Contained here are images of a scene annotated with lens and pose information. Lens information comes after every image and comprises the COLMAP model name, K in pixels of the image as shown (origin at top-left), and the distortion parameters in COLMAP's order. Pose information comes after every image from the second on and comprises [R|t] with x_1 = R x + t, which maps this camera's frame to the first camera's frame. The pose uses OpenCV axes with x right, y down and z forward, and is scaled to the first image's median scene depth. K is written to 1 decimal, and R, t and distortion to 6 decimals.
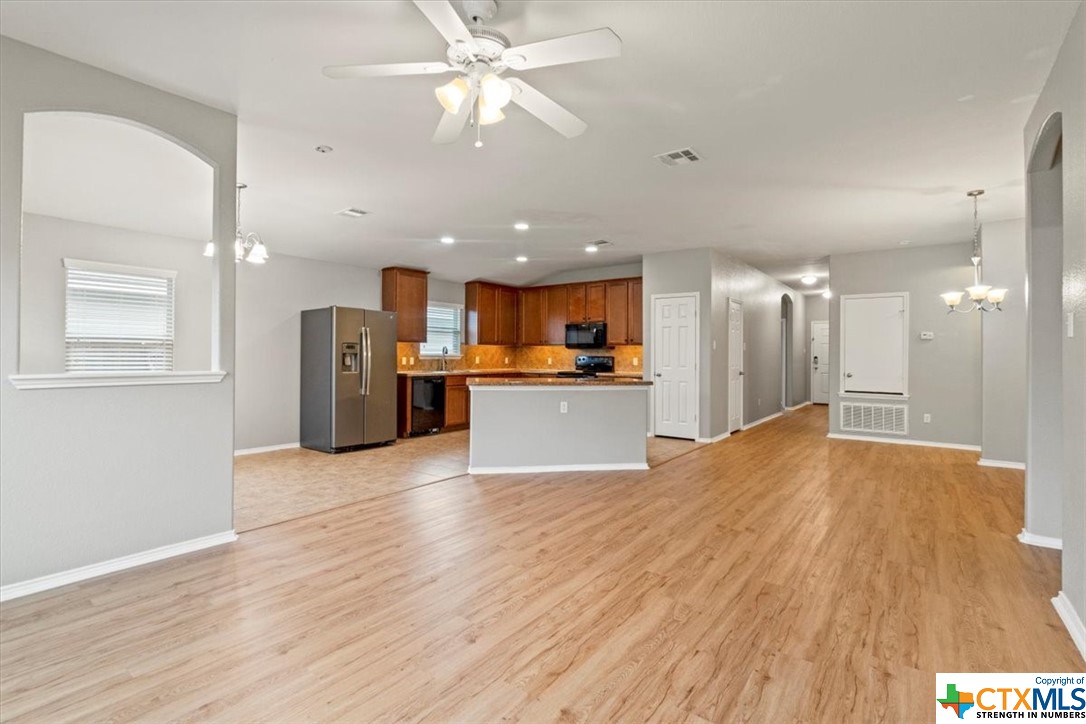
lens RADIAL K [[505.7, 0, 539.3], [0, 505.7, 346.9], [0, 0, 1]] dist [-0.012211, -0.002134]
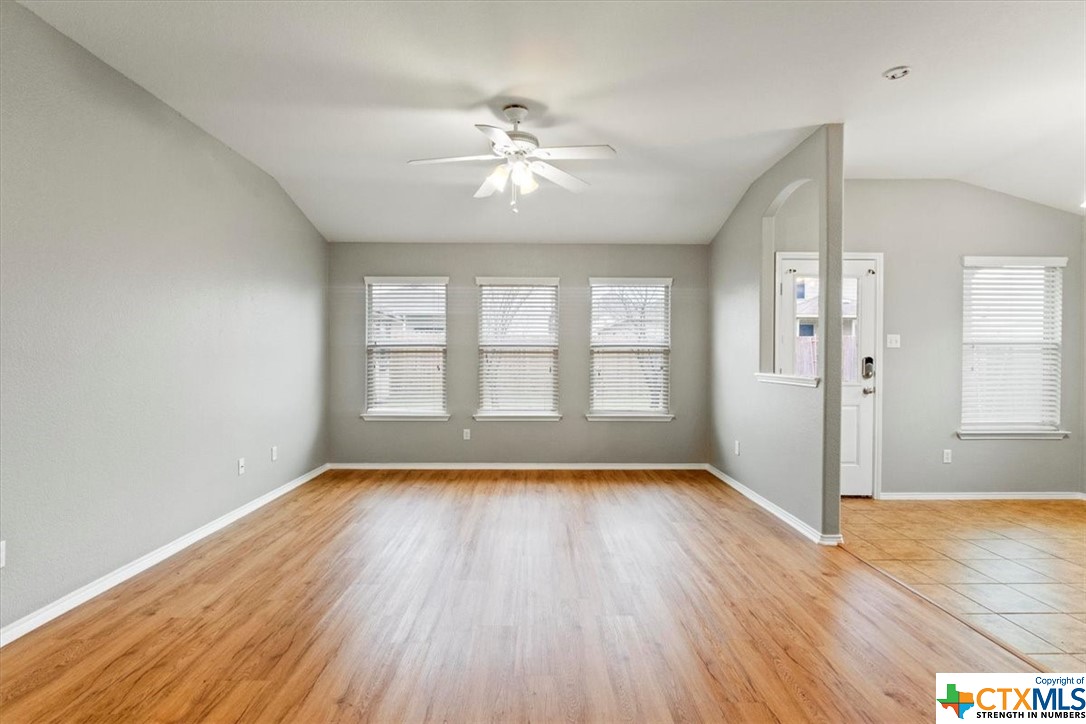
lens RADIAL K [[520.3, 0, 539.0], [0, 520.3, 360.6], [0, 0, 1]] dist [-0.003794, -0.001446]
pose [[-0.790970, -0.006566, -0.611819, 0.213388], [-0.000720, 0.999952, -0.009802, 0.011040], [0.611854, -0.007312, -0.790937, 0.650372]]
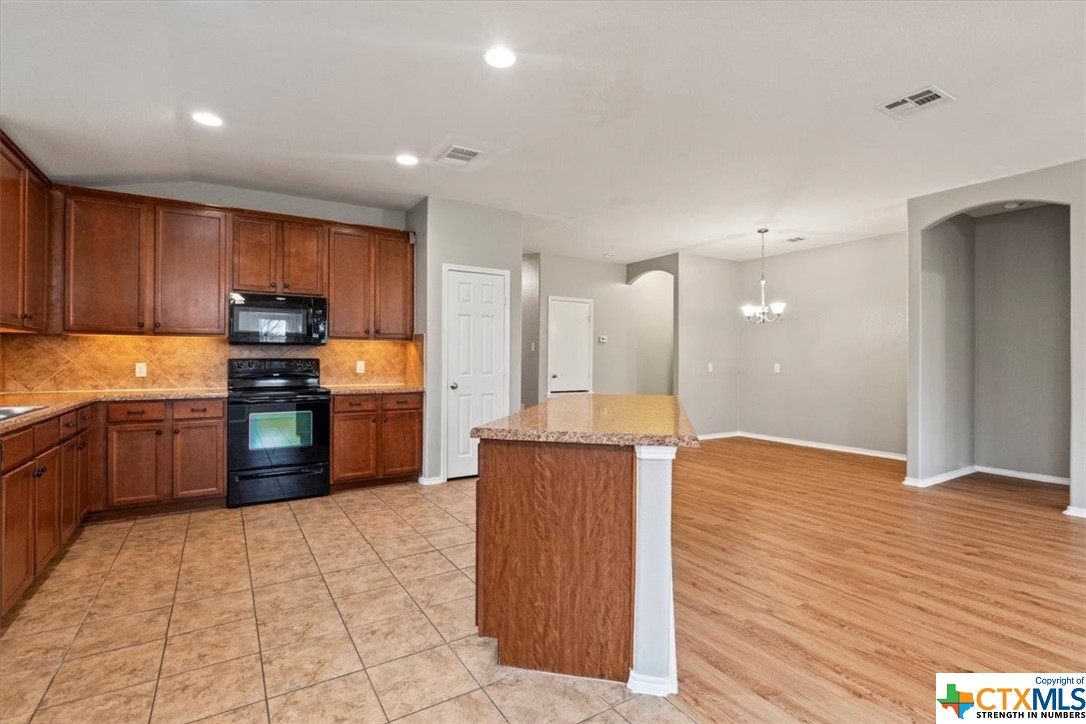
lens RADIAL K [[505.7, 0, 540.0], [0, 505.7, 359.6], [0, 0, 1]] dist [-0.012211, -0.002134]
pose [[0.363025, -0.007480, 0.931750, -0.338303], [-0.015496, 0.999781, 0.014063, 0.009518], [-0.931651, -0.019544, 0.362829, 0.660361]]
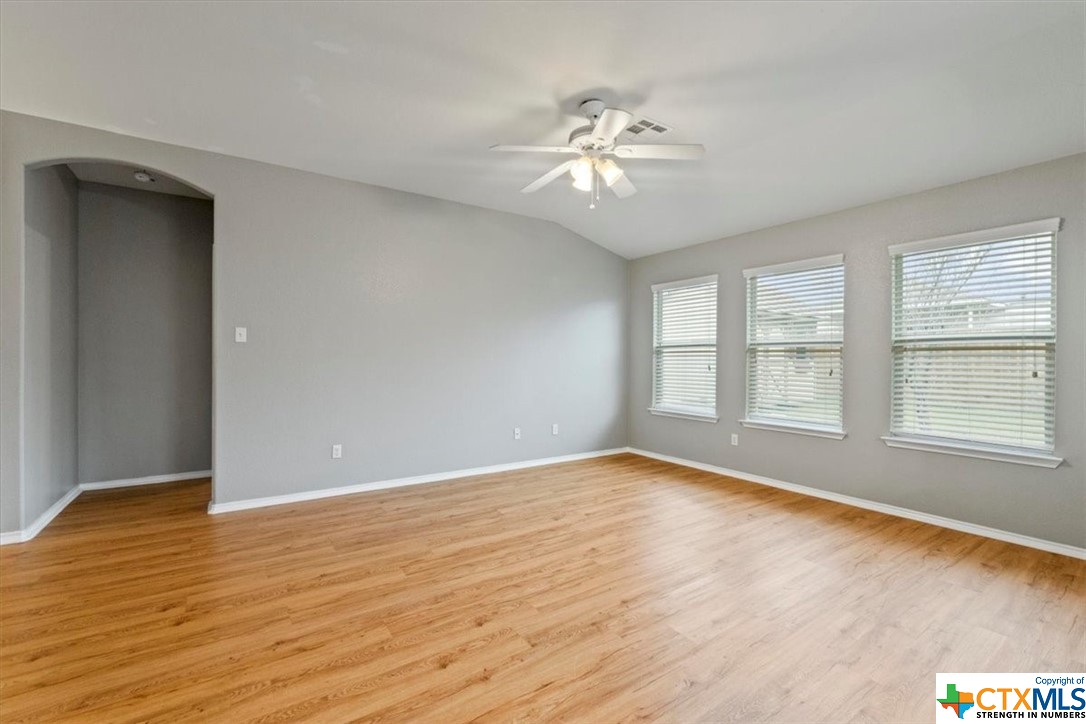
lens RADIAL K [[466.6, 0, 538.1], [0, 466.6, 356.9], [0, 0, 1]] dist [-0.013488, 0.001184]
pose [[-0.944297, -0.011350, 0.328899, -0.120375], [-0.015772, 0.999818, -0.010779, 0.010133], [-0.328717, -0.015366, -0.944304, 0.670160]]
